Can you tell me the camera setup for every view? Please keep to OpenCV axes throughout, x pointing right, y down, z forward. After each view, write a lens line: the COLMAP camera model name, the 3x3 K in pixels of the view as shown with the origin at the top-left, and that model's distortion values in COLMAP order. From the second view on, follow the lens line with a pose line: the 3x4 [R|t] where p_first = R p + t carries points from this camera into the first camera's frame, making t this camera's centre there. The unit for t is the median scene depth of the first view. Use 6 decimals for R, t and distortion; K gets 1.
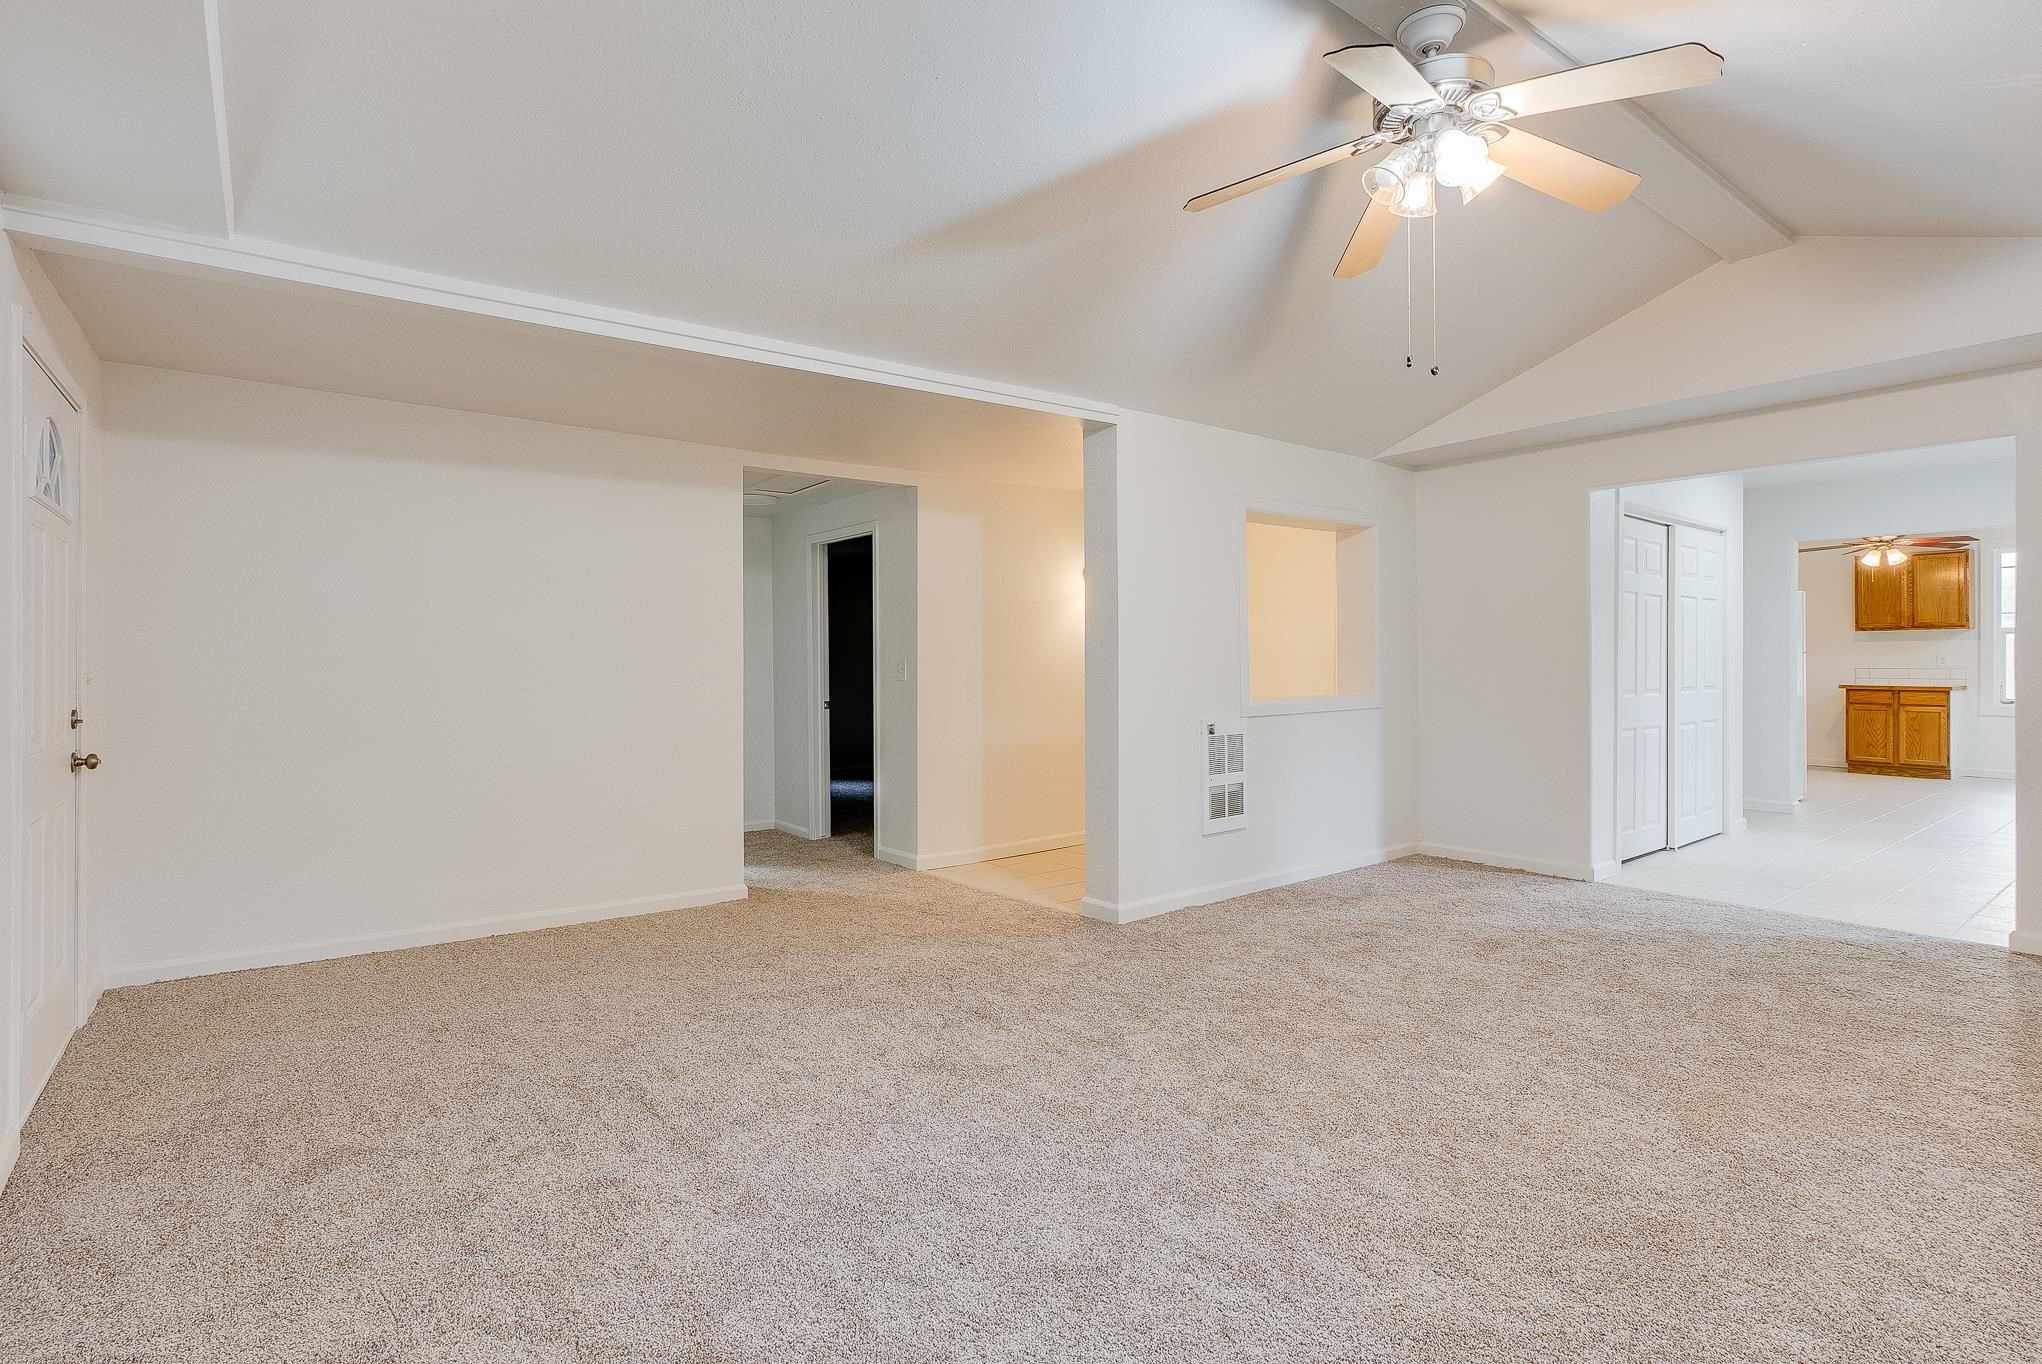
lens RADIAL K [[947.6, 0, 1018.5], [0, 947.6, 668.9], [0, 0, 1]] dist [0.000975, 0.000102]
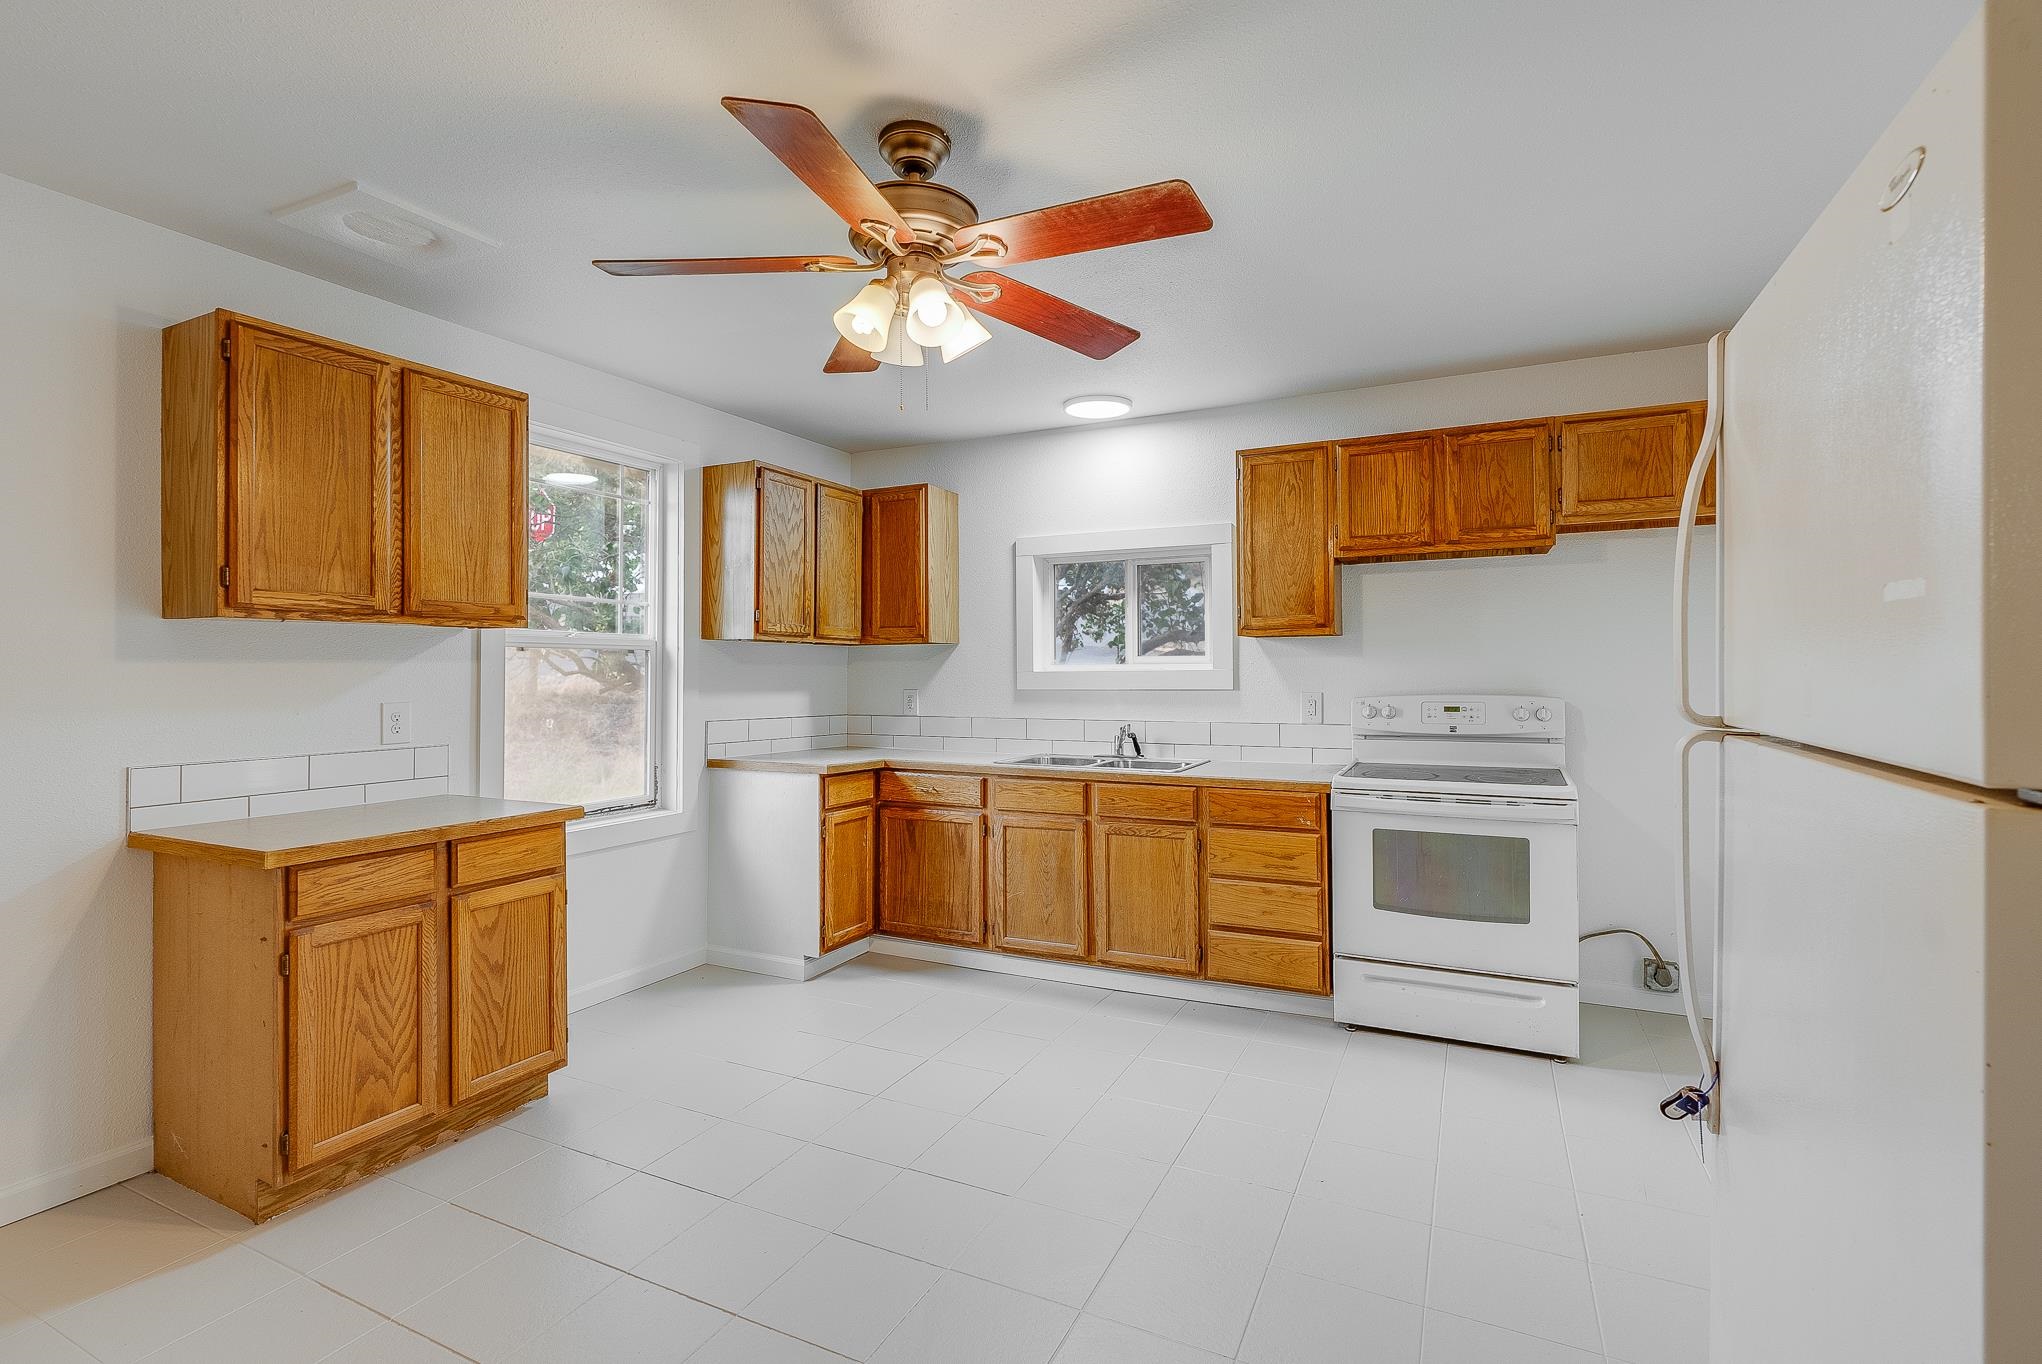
lens RADIAL K [[947.6, 0, 1018.5], [0, 947.6, 668.9], [0, 0, 1]] dist [0.000975, 0.000102]
pose [[-0.431220, 0.008034, 0.902211, 0.603765], [0.014376, 0.999895, -0.002032, -0.024228], [-0.902132, 0.012094, -0.431290, 0.963925]]
